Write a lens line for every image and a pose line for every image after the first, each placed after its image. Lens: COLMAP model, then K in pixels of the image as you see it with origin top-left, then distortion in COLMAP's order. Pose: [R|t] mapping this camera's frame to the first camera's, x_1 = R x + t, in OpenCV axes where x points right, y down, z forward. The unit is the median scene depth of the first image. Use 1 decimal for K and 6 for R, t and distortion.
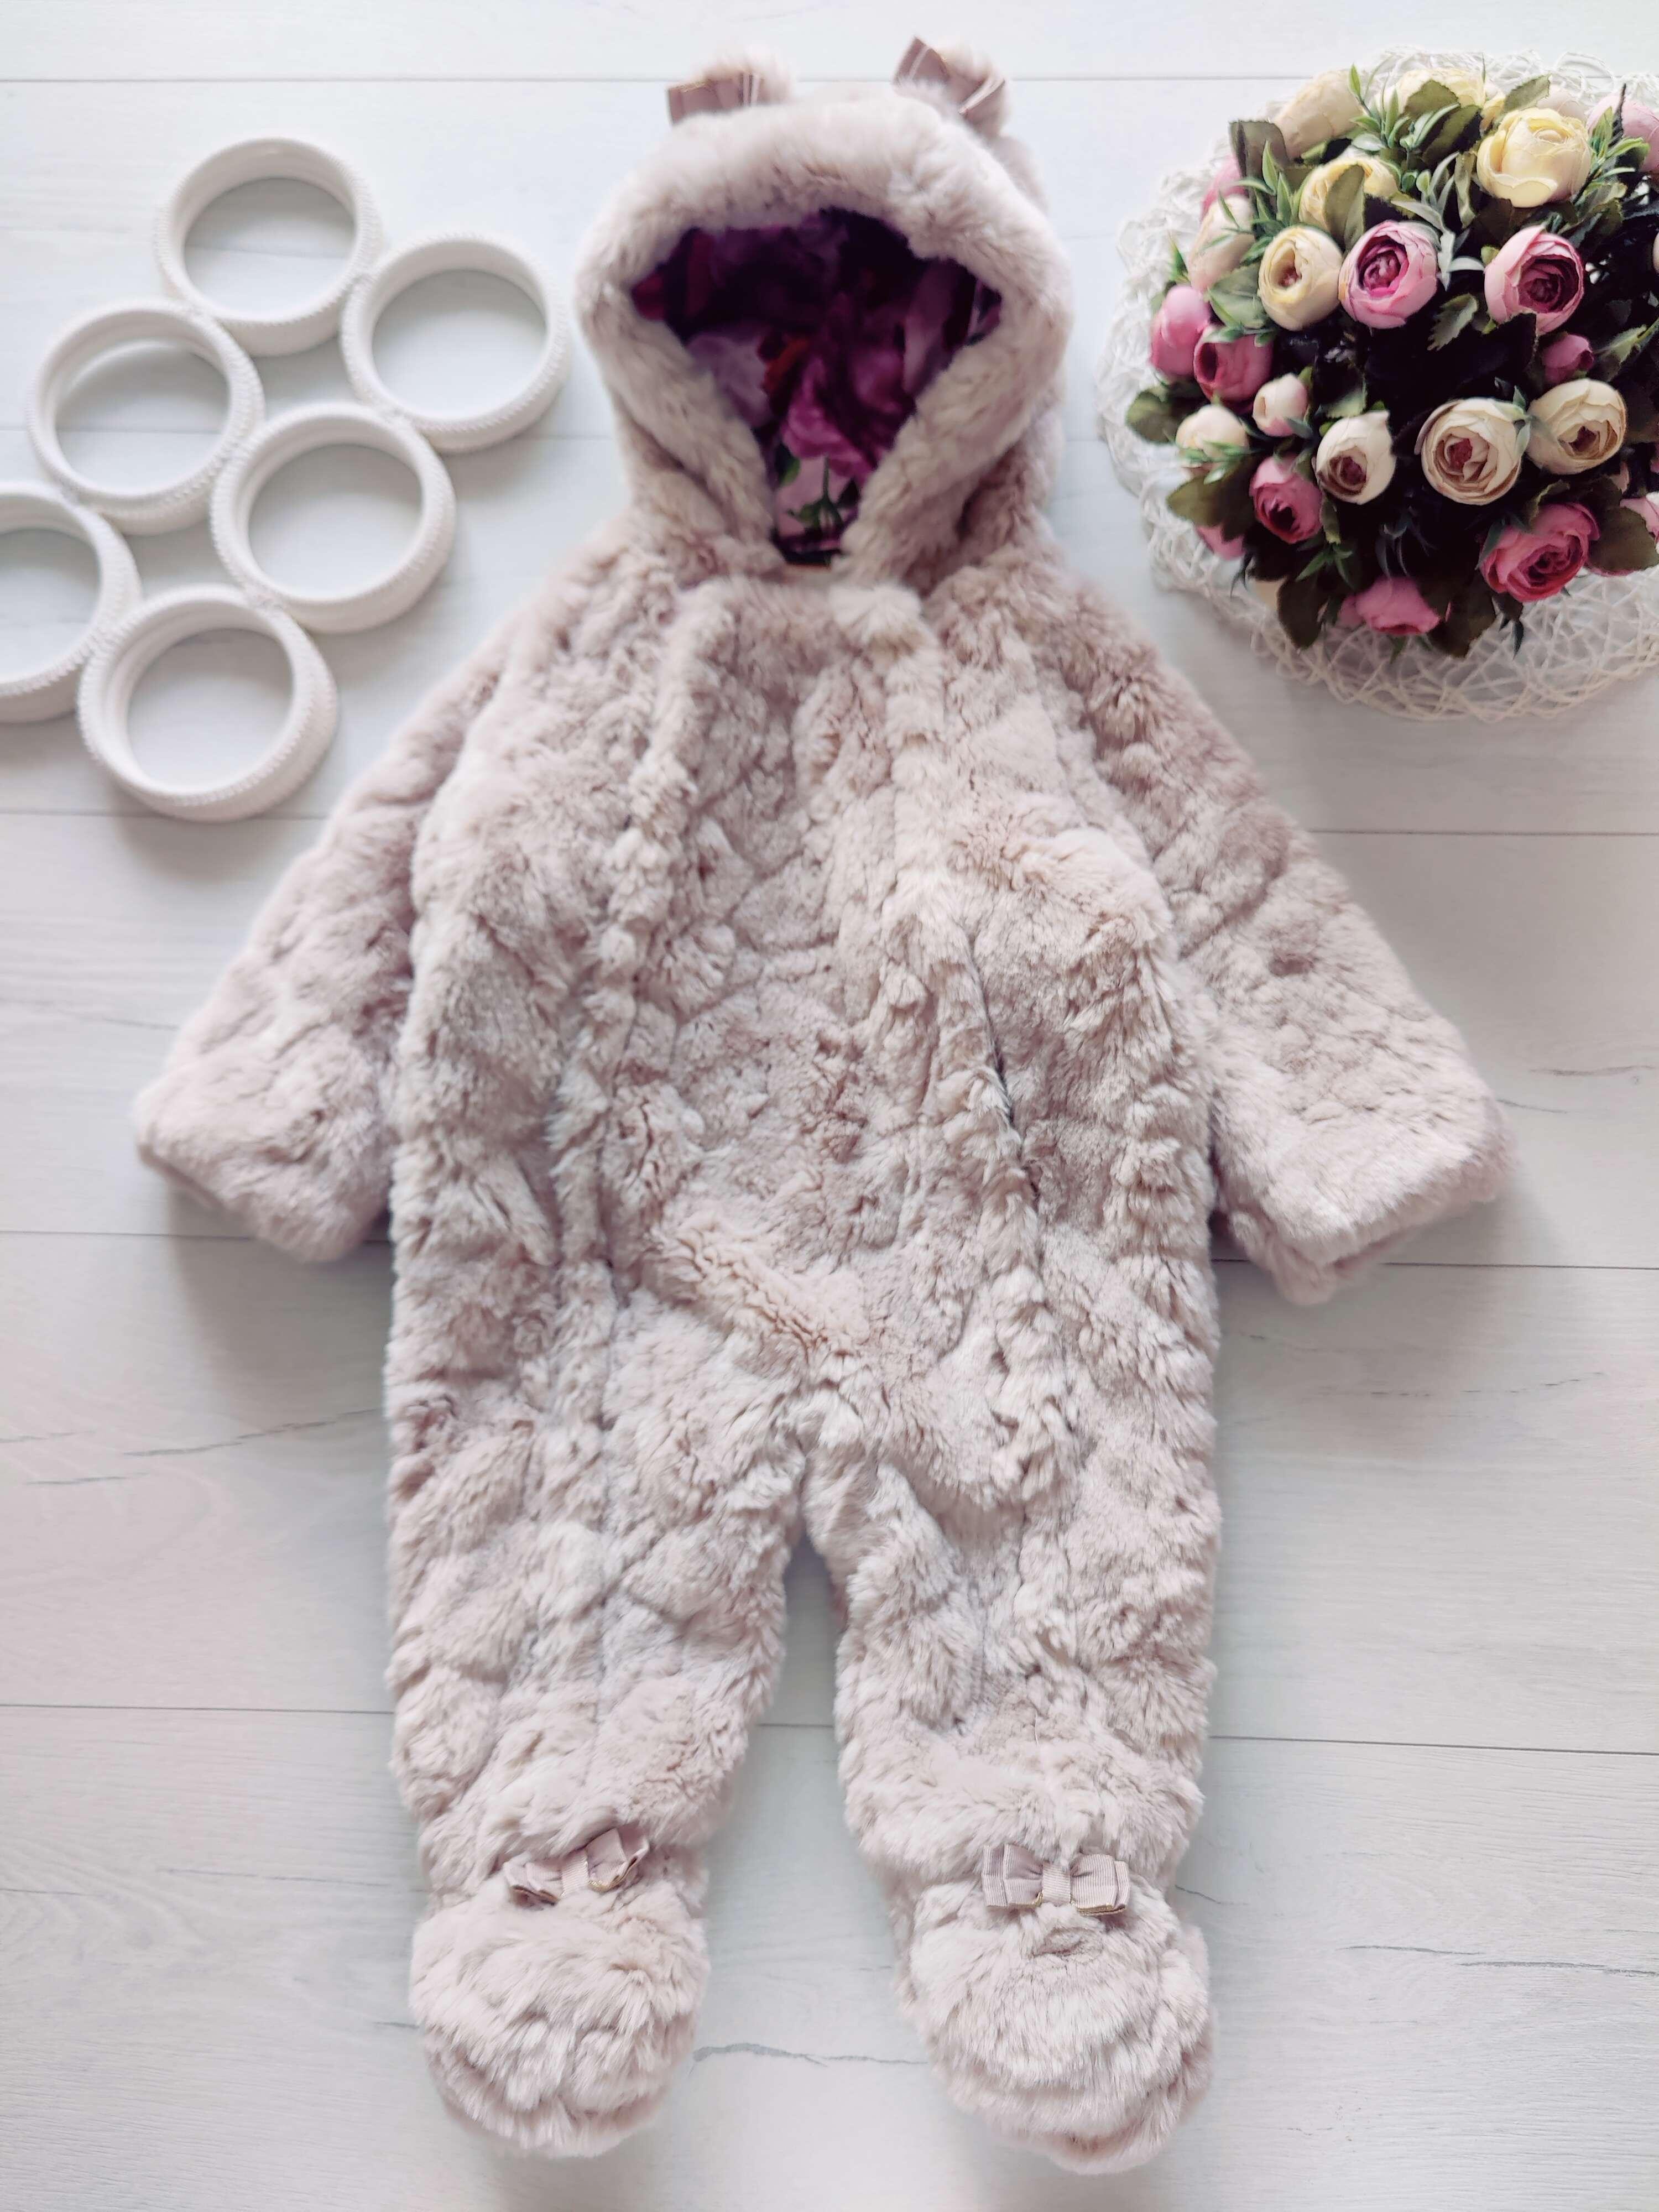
lens RADIAL K [[1738.8, 0, 818.6], [0, 1738.8, 1033.0], [0, 0, 1]] dist [-0.033520, 0.066859]
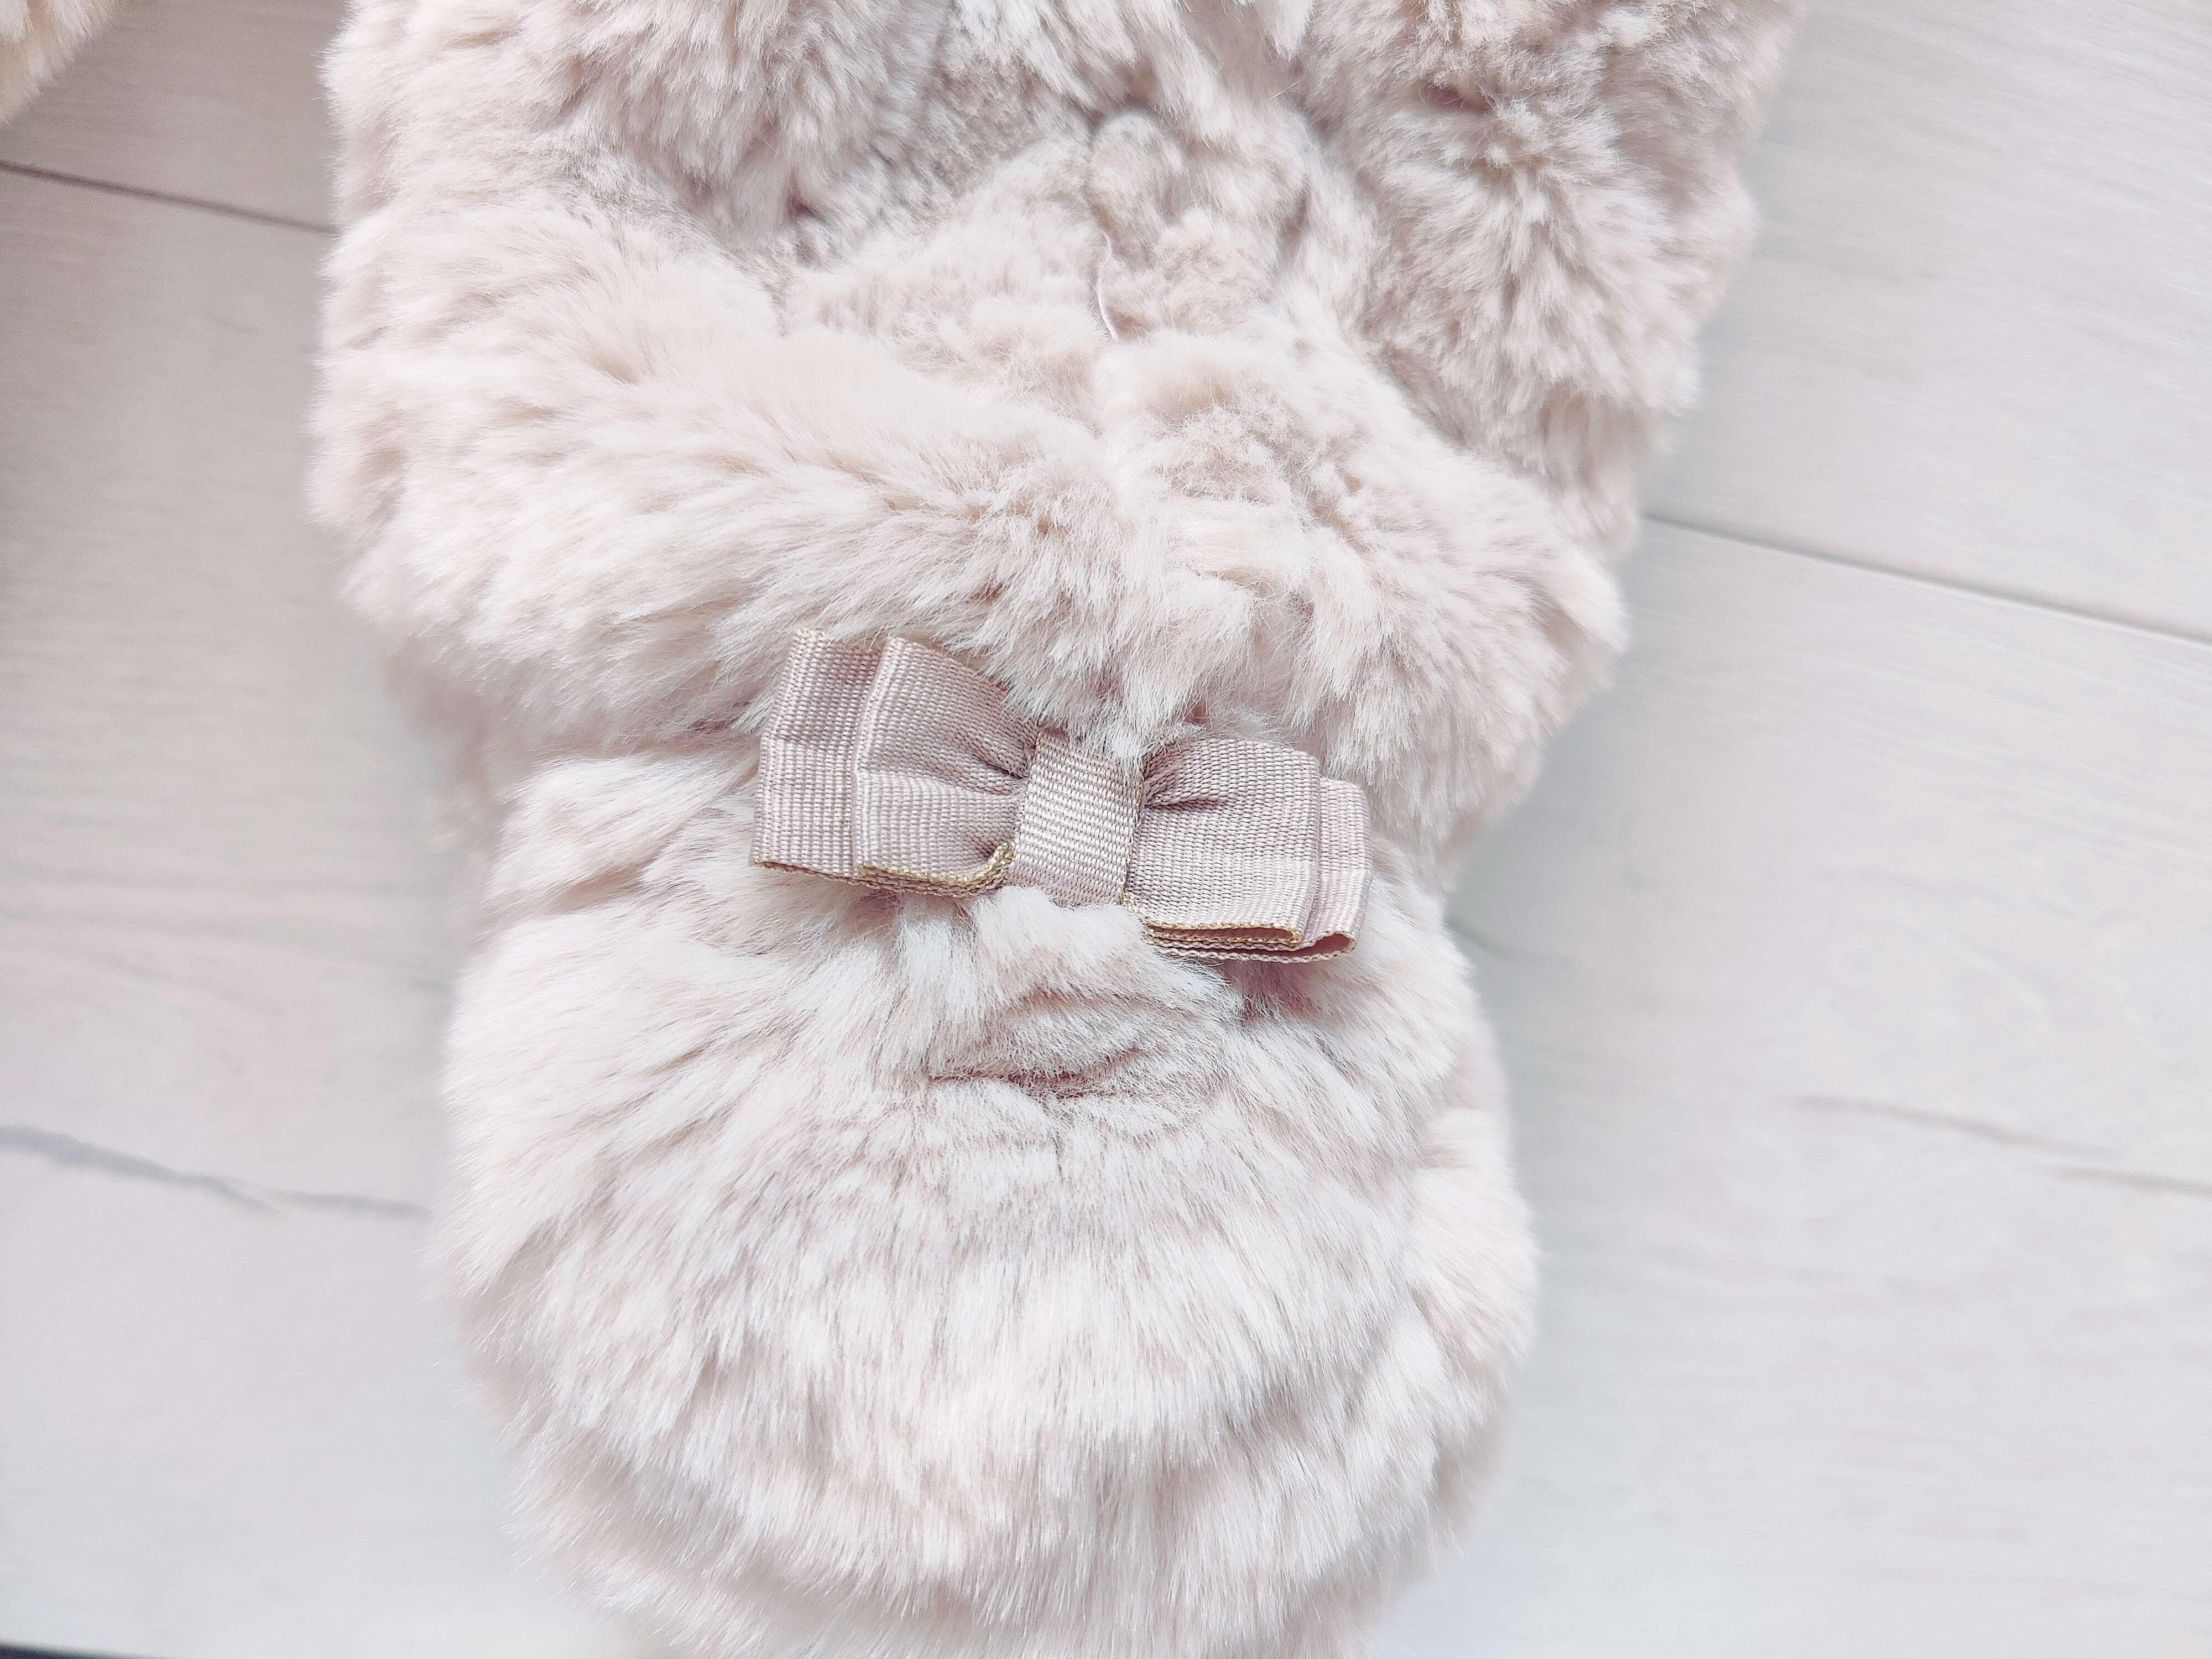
lens RADIAL K [[1738.8, 0, 1106.0], [0, 1738.8, 829.5], [0, 0, 1]] dist [-0.033520, 0.066859]
pose [[0.974167, 0.141403, 0.176080, 0.098306], [-0.203382, 0.888240, 0.411905, 0.389143], [-0.098157, -0.437076, 0.894052, 0.776906]]
